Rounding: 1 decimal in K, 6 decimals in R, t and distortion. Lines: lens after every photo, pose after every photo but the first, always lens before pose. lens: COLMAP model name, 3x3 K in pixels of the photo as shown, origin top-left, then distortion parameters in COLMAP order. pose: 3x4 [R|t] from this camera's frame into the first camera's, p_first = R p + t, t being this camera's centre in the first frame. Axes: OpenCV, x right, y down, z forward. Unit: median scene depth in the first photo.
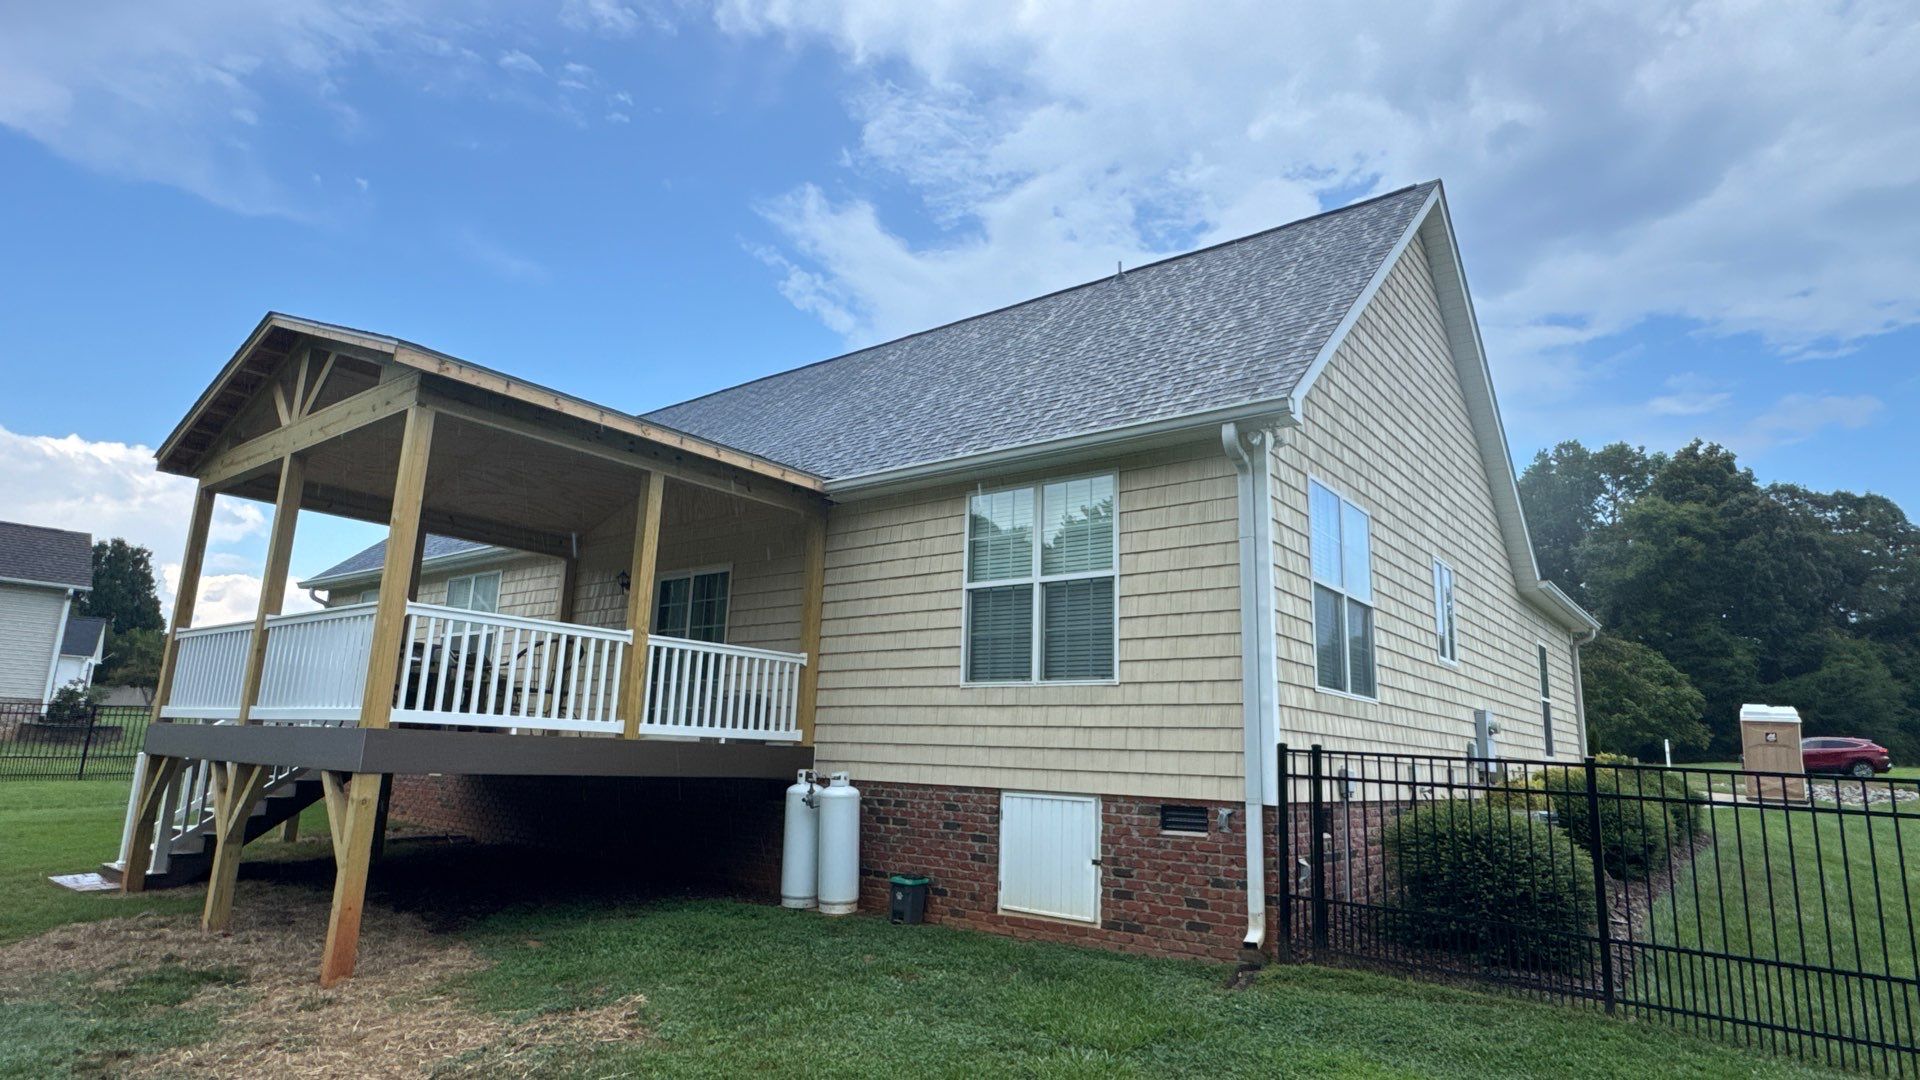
lens RADIAL K [[1033.2, 0, 970.8], [0, 1033.2, 535.1], [0, 0, 1]] dist [-0.038728, 0.004699]
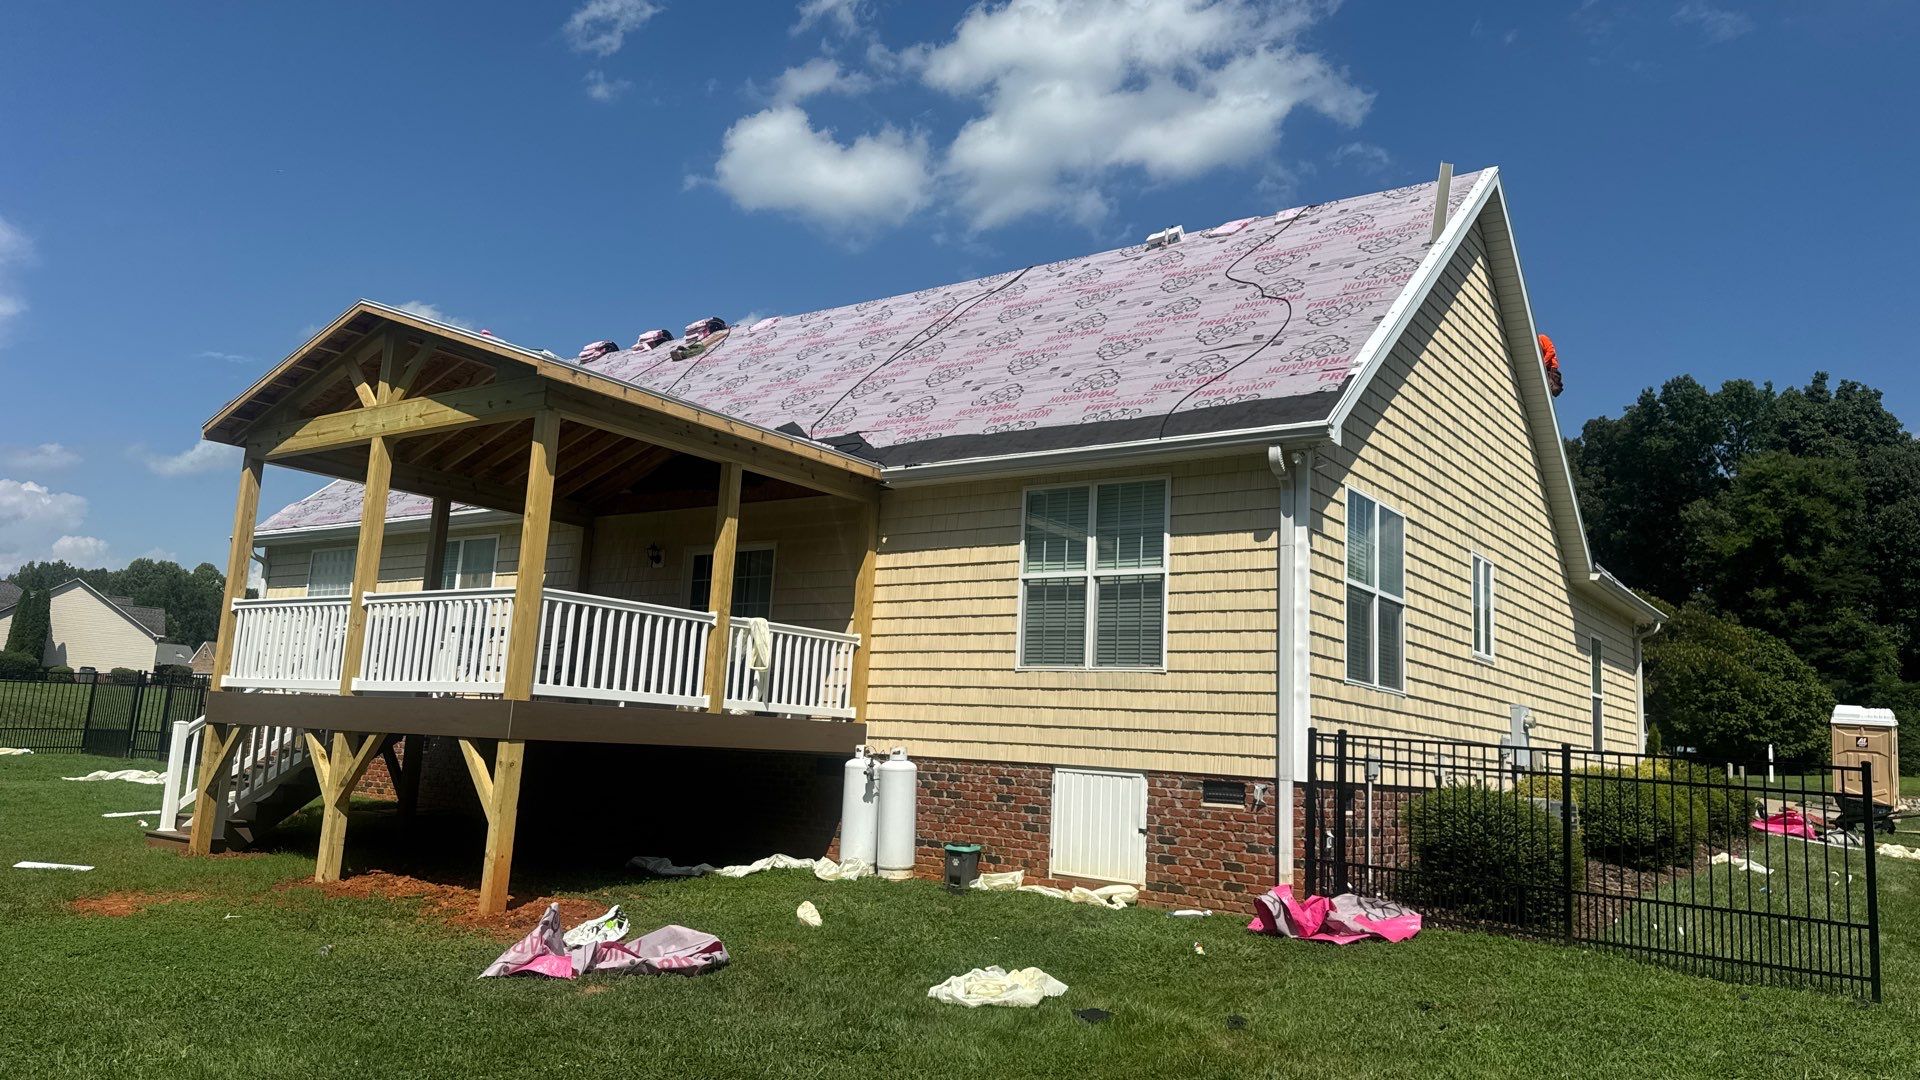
lens RADIAL K [[1310.7, 0, 967.5], [0, 1310.7, 520.5], [0, 0, 1]] dist [0.006782, -0.010843]
pose [[0.999212, 0.024661, 0.031087, -0.110533], [-0.025914, 0.998841, 0.040549, -0.065005], [-0.030051, -0.041323, 0.998694, -0.367291]]
